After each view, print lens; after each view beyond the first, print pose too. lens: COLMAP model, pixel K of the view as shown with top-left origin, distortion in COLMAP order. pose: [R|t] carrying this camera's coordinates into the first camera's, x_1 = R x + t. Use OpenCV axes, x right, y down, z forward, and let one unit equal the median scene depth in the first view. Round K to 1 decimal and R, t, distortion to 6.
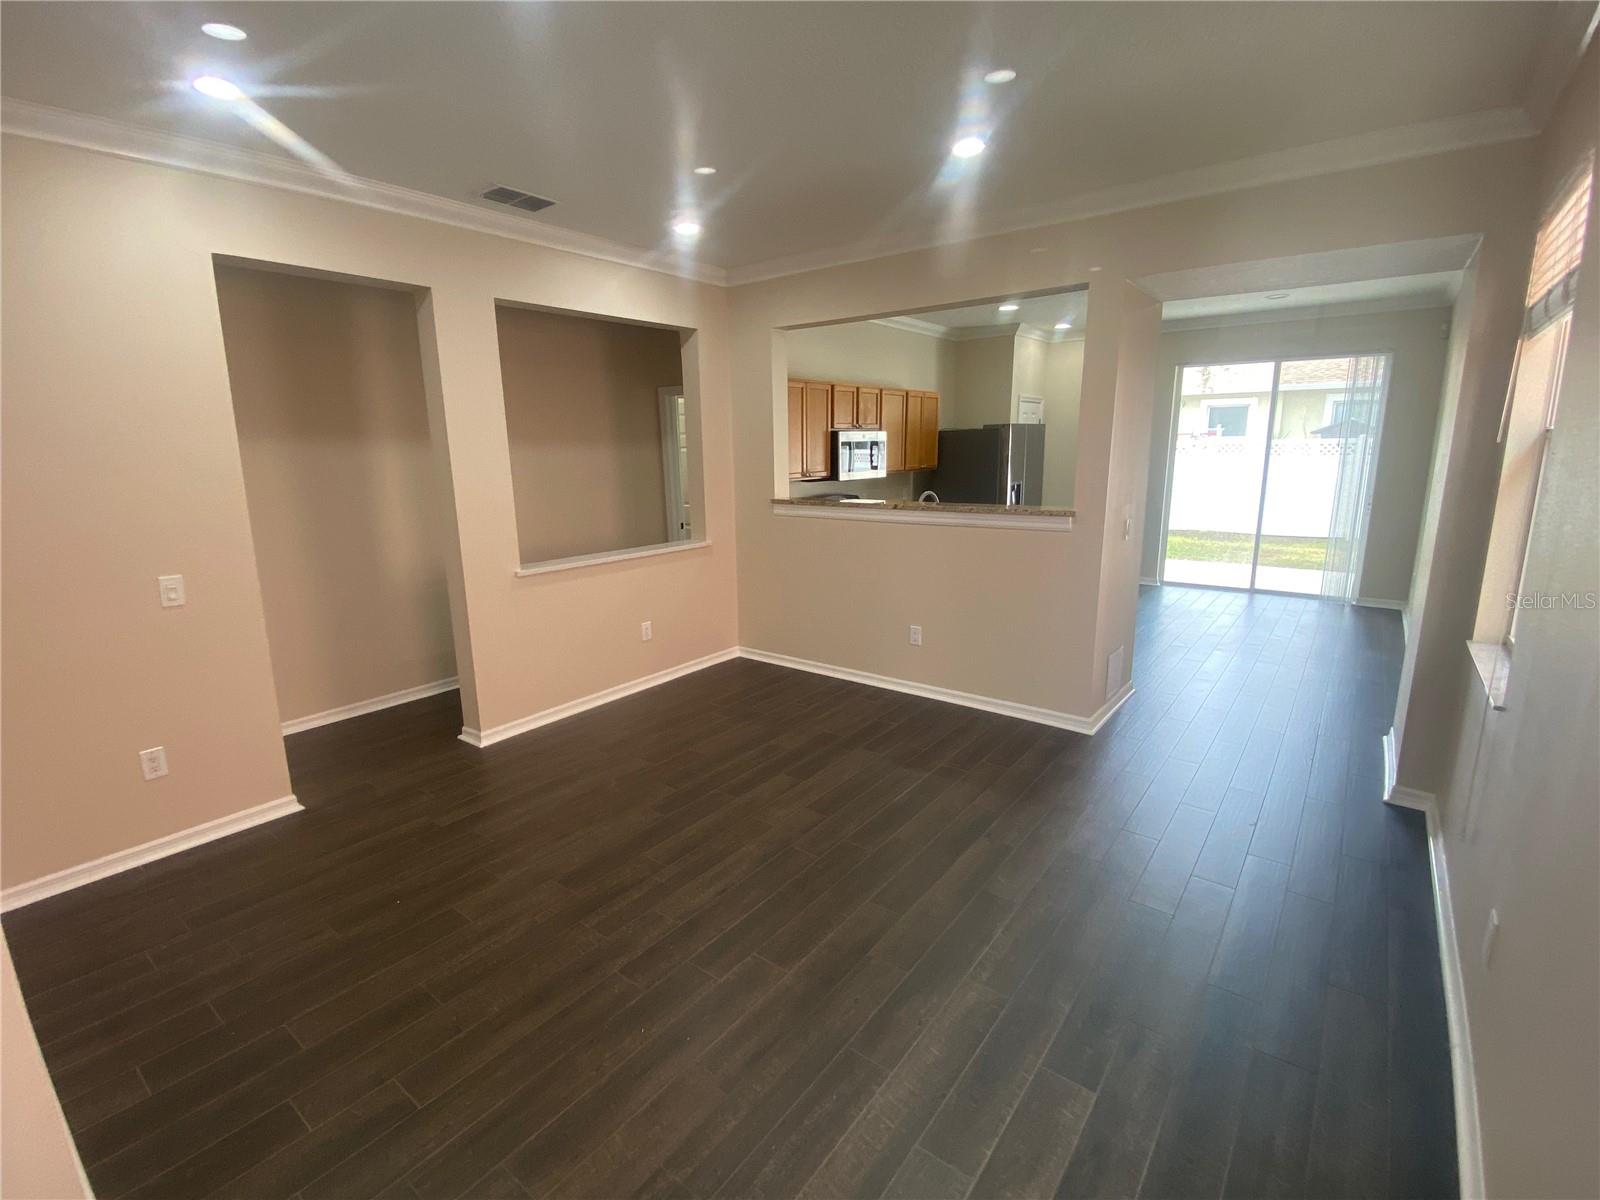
lens RADIAL K [[732.1, 0, 801.7], [0, 732.1, 587.1], [0, 0, 1]] dist [-0.002995, -0.006576]
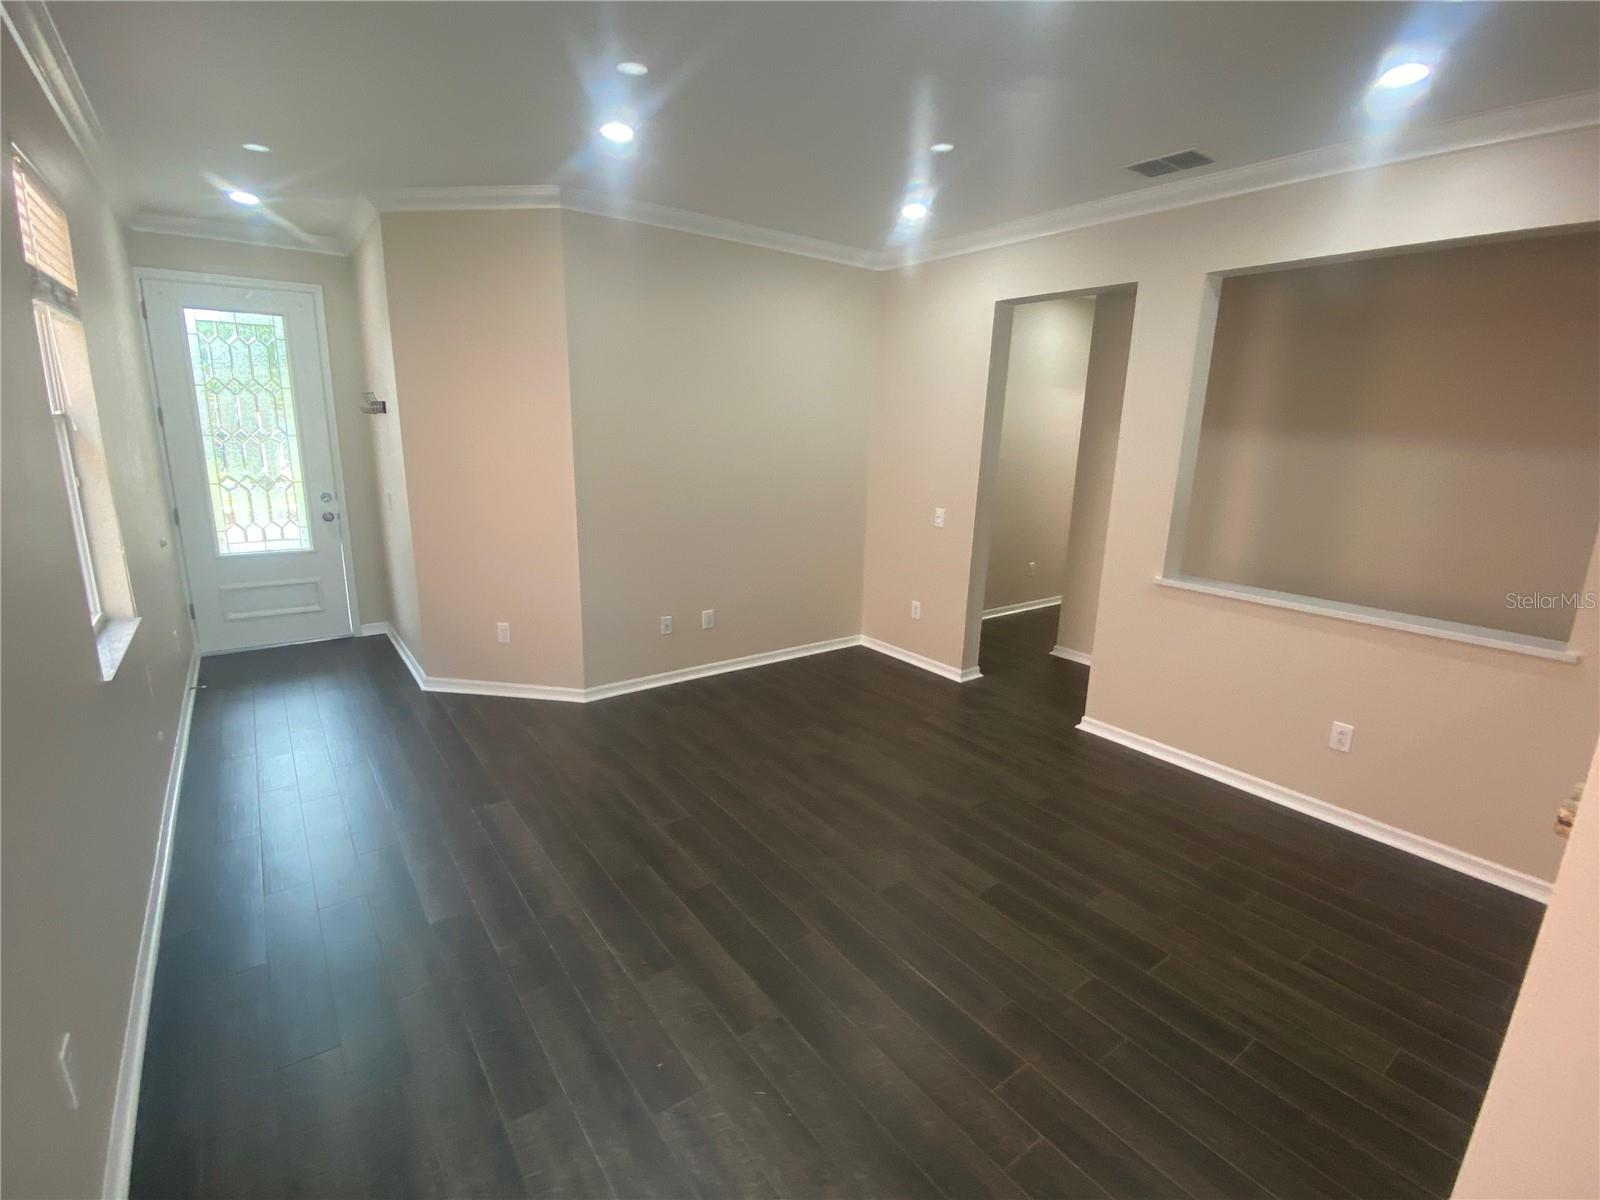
lens RADIAL K [[732.1, 0, 805.6], [0, 732.1, 601.4], [0, 0, 1]] dist [-0.002995, -0.006576]
pose [[-0.272476, 0.238370, -0.932168, 0.668132], [-0.216796, 0.928702, 0.300854, -0.199113], [0.937420, 0.284066, -0.201371, 0.885530]]
